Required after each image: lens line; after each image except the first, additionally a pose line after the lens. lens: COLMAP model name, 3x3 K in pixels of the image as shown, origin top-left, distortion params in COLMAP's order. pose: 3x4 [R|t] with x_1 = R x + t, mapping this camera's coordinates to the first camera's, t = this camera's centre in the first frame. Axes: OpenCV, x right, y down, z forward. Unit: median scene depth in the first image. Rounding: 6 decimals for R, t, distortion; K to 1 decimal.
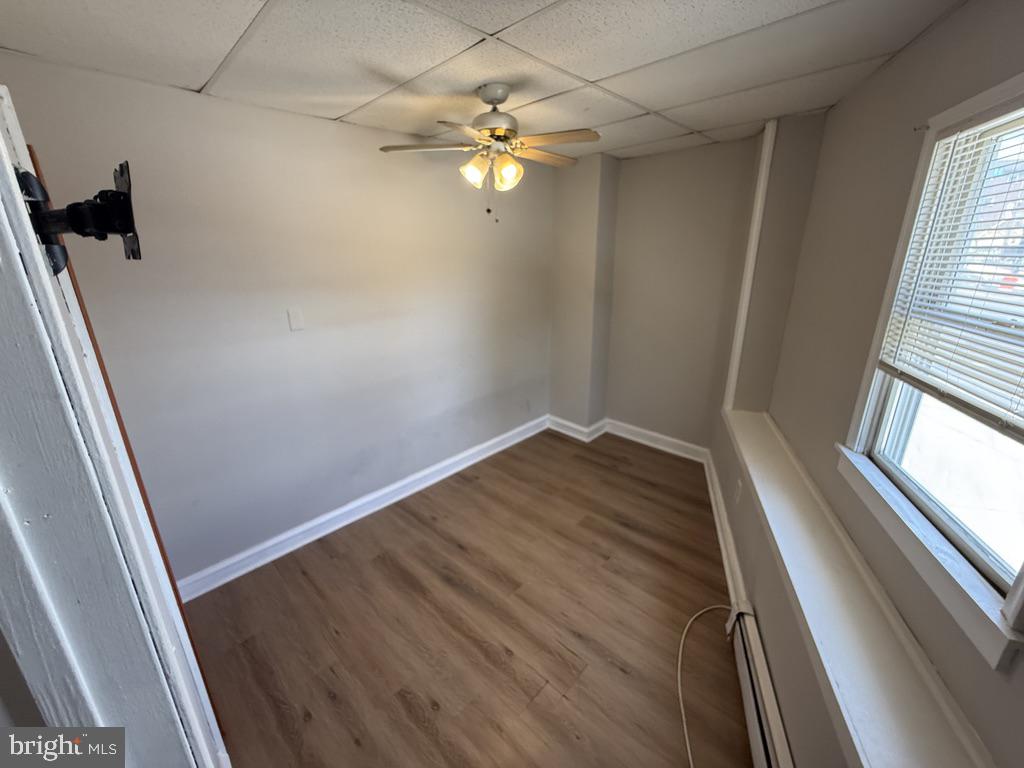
lens RADIAL K [[411.5, 0, 512.0], [0, 411.5, 384.0], [0, 0, 1]] dist [-0.000305, -0.000038]
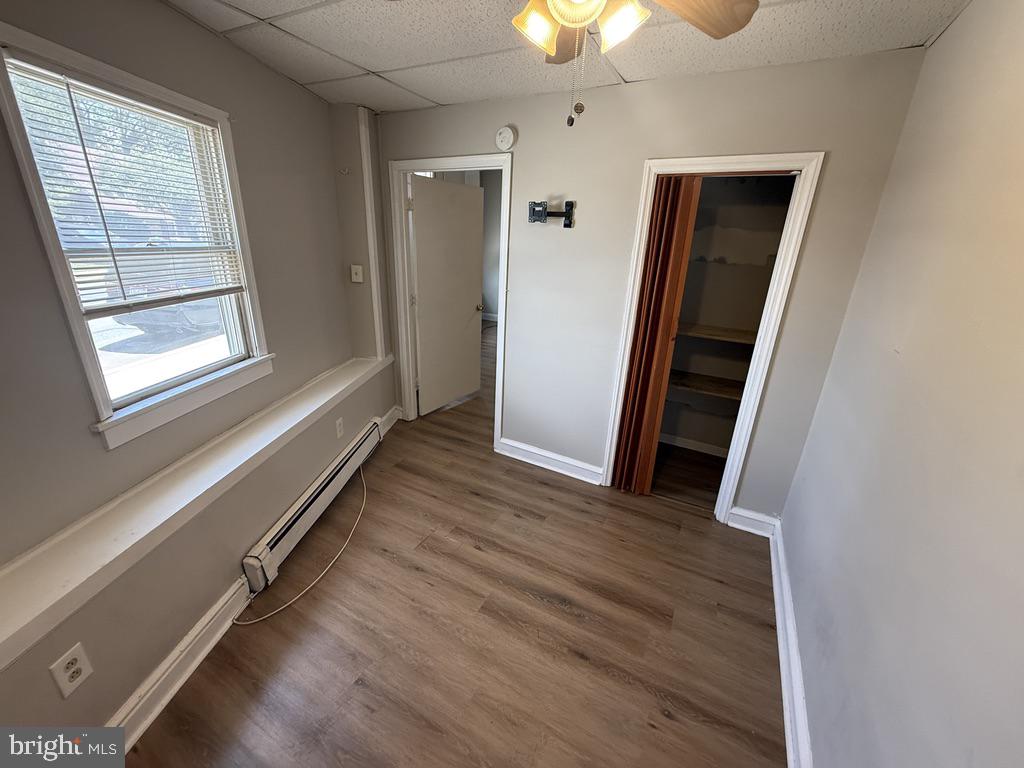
lens RADIAL K [[411.5, 0, 512.0], [0, 411.5, 384.0], [0, 0, 1]] dist [-0.000305, -0.000038]
pose [[-0.966030, 0.062722, -0.250704, 0.155899], [-0.102442, 0.797688, 0.594306, -0.430858], [0.237259, 0.599800, -0.764165, 1.516906]]
